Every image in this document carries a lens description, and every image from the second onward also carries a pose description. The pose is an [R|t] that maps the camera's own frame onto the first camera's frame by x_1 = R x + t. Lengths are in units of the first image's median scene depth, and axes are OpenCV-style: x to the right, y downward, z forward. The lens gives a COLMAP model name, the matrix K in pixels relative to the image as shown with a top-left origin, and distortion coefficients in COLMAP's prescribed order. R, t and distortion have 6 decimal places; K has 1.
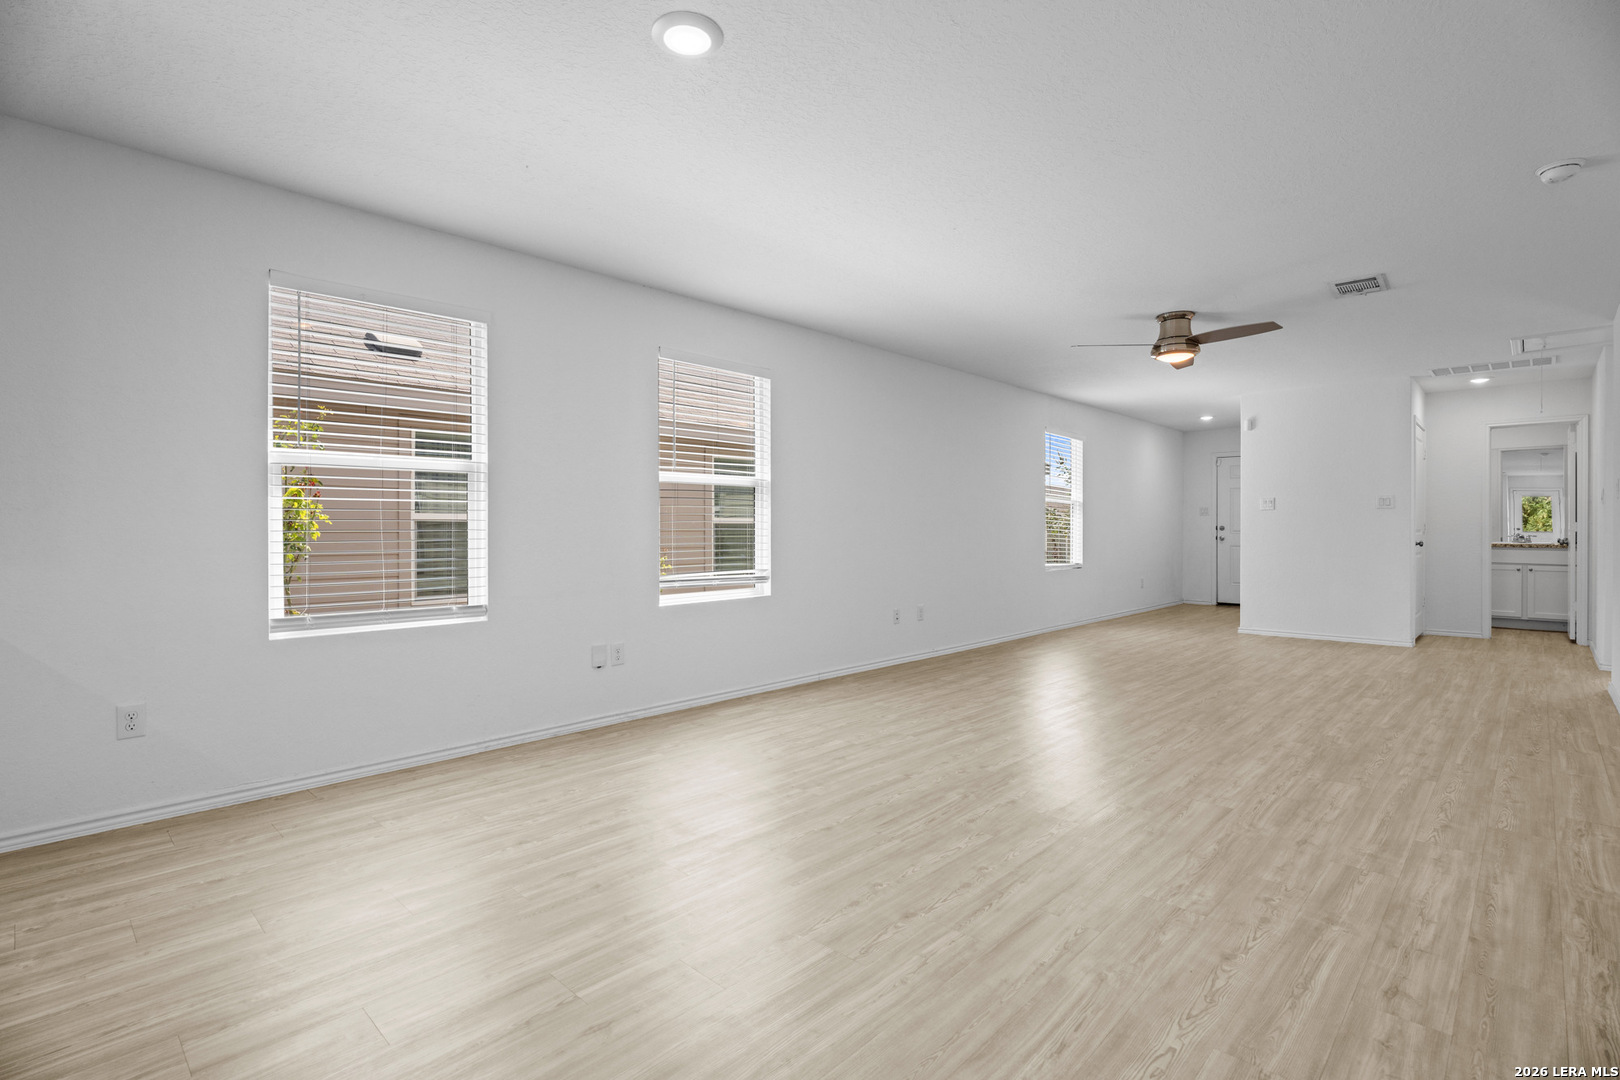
lens RADIAL K [[764.8, 0, 803.7], [0, 764.8, 531.5], [0, 0, 1]] dist [-0.003117, 0.000854]
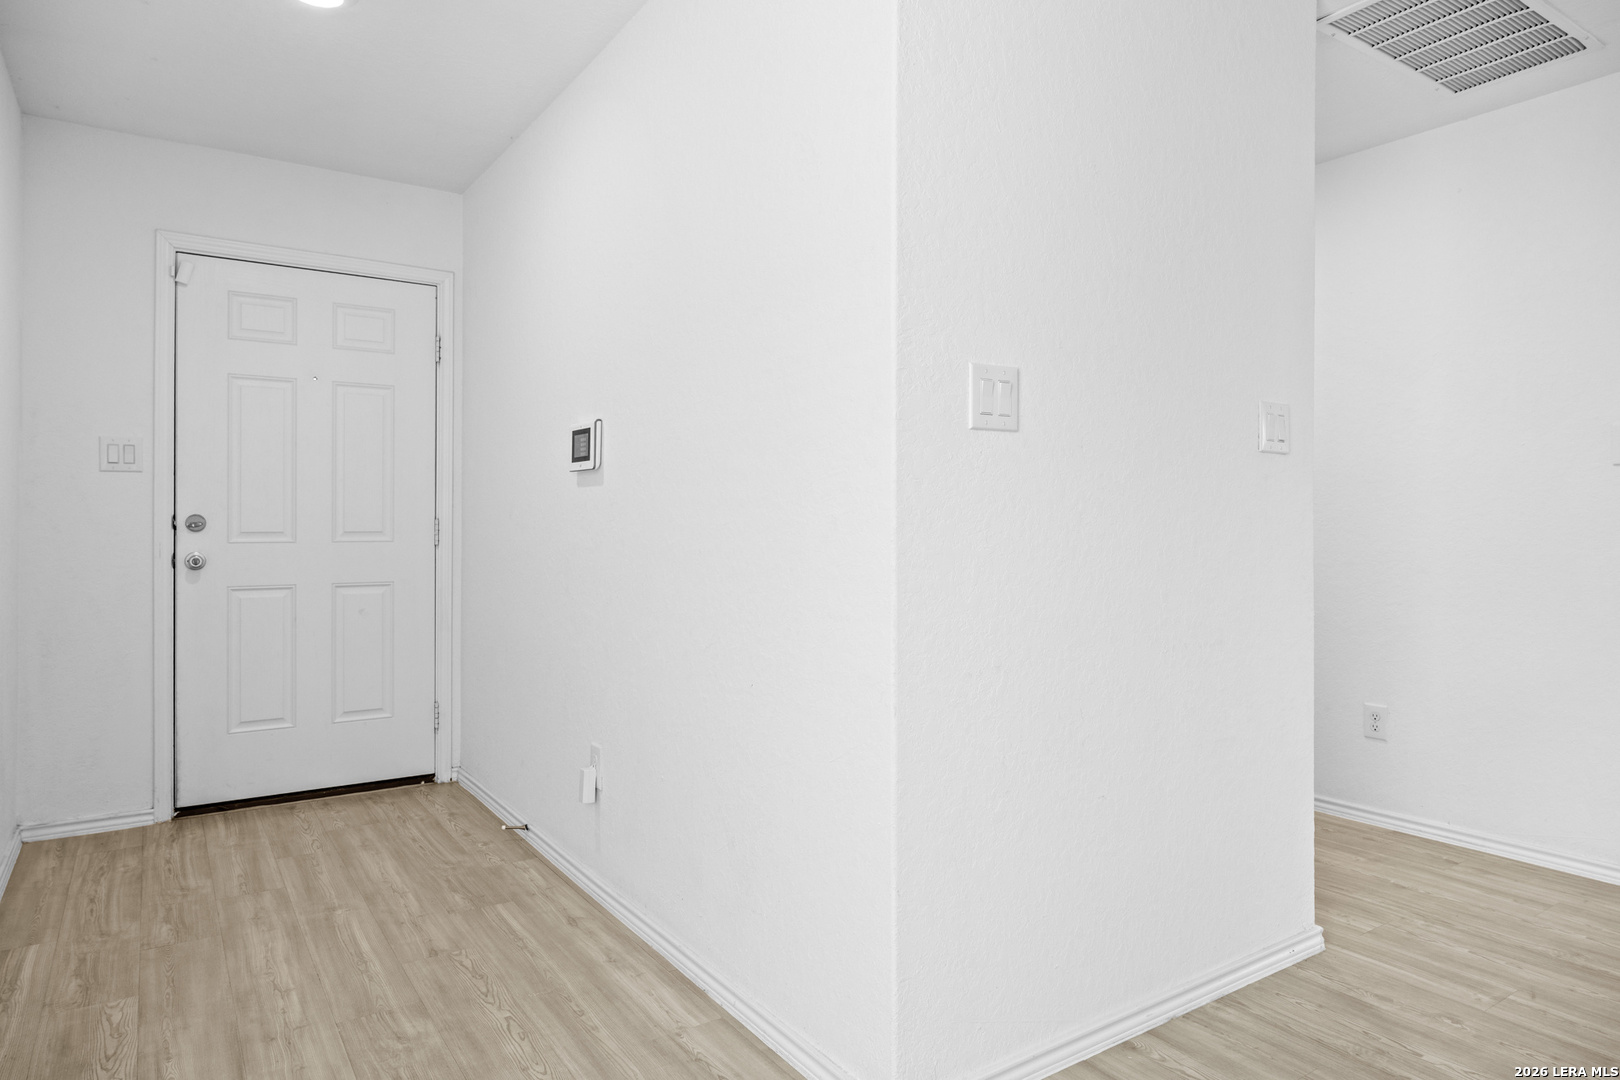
lens RADIAL K [[940.6, 0, 810.7], [0, 940.6, 526.7], [0, 0, 1]] dist [-0.012469, 0.007367]
pose [[0.189142, -0.005675, 0.981933, 0.503086], [0.003738, 0.999980, 0.005059, -0.007765], [-0.981943, 0.002713, 0.189159, 1.362620]]
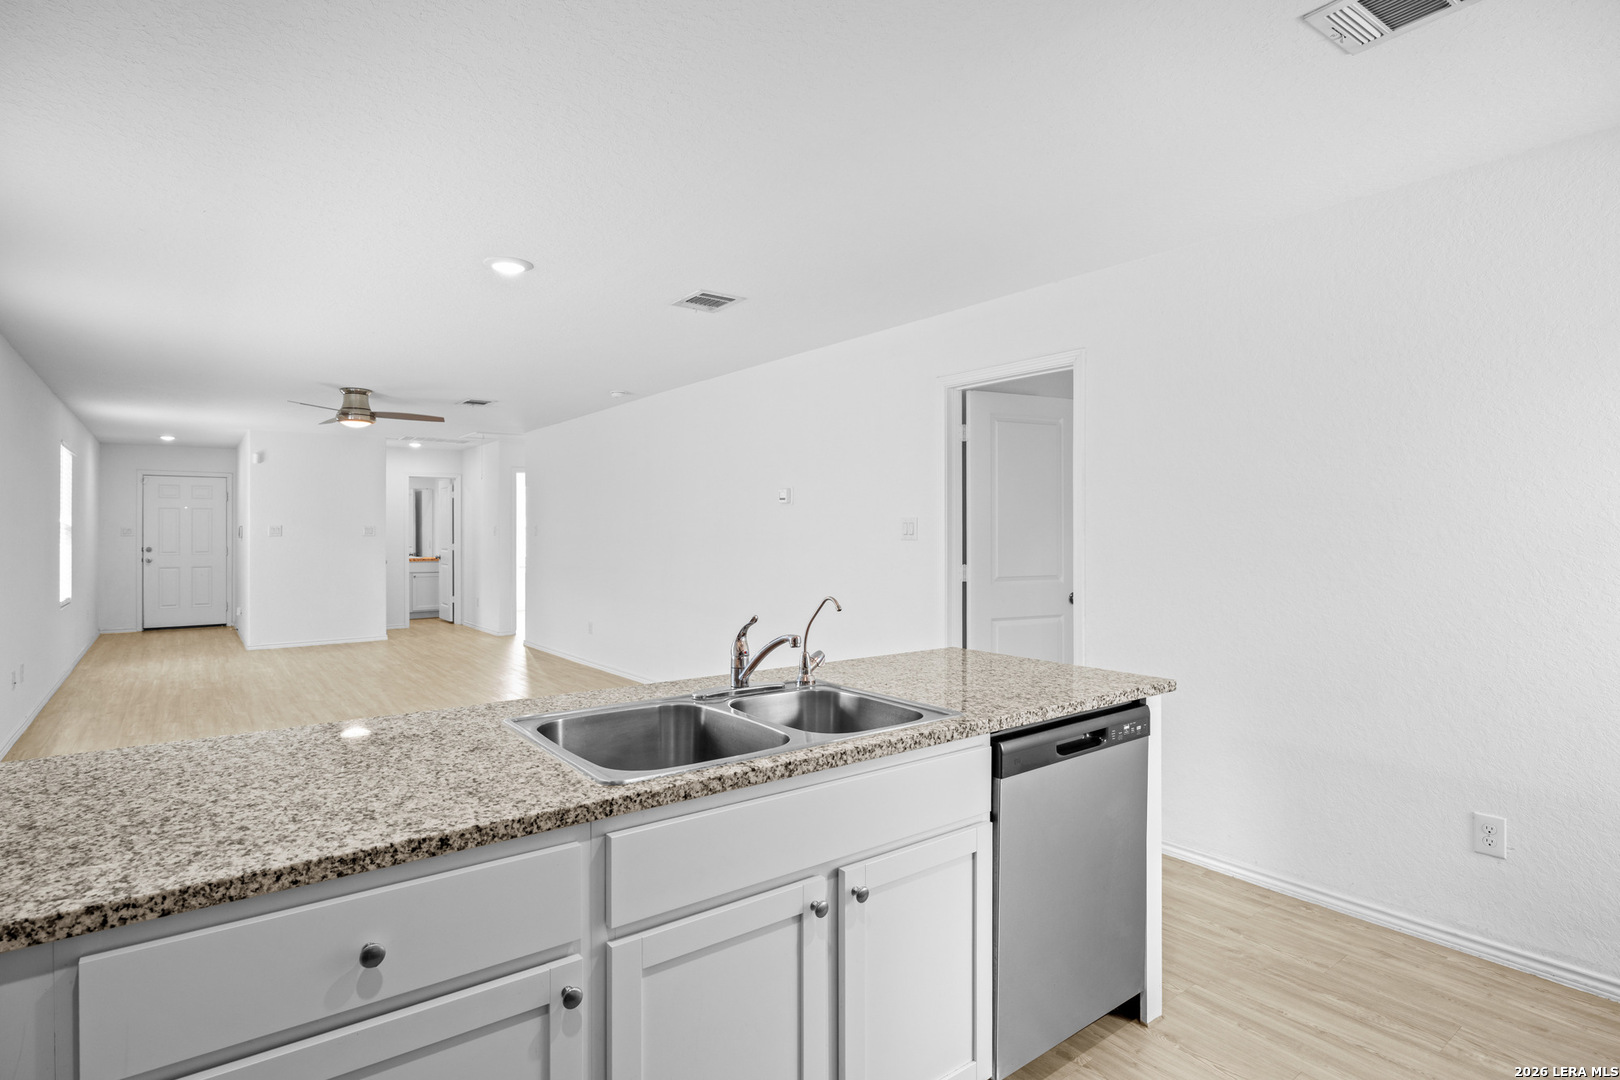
lens RADIAL K [[809.2, 0, 816.1], [0, 809.2, 534.7], [0, 0, 1]] dist [-0.003579, 0.002366]
pose [[0.140048, -0.004570, 0.990134, -0.625677], [0.006062, 0.999975, 0.003758, -0.040907], [-0.990126, 0.005476, 0.140072, 0.062443]]
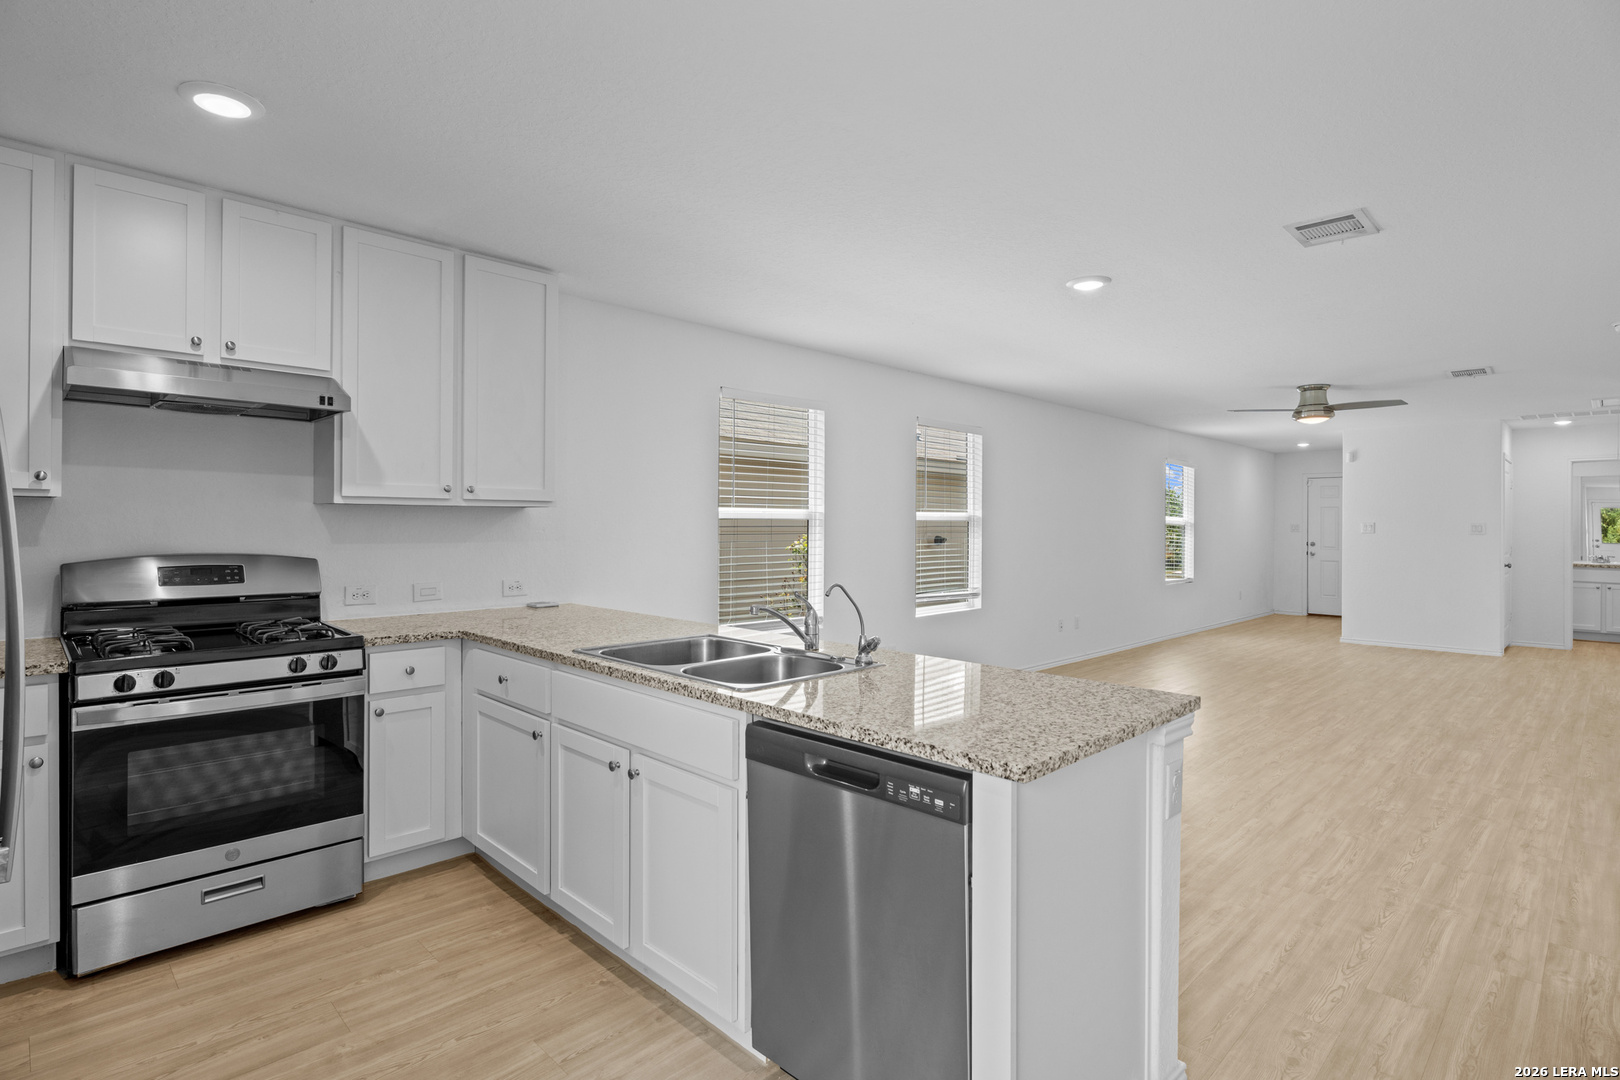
lens RADIAL K [[815.0, 0, 808.7], [0, 815.0, 523.9], [0, 0, 1]] dist [0.021189, -0.005722]
pose [[0.999934, 0.006262, -0.009583, -0.280414], [-0.006321, 0.999961, -0.006137, -0.039822], [0.009544, 0.006198, 0.999935, -0.299869]]
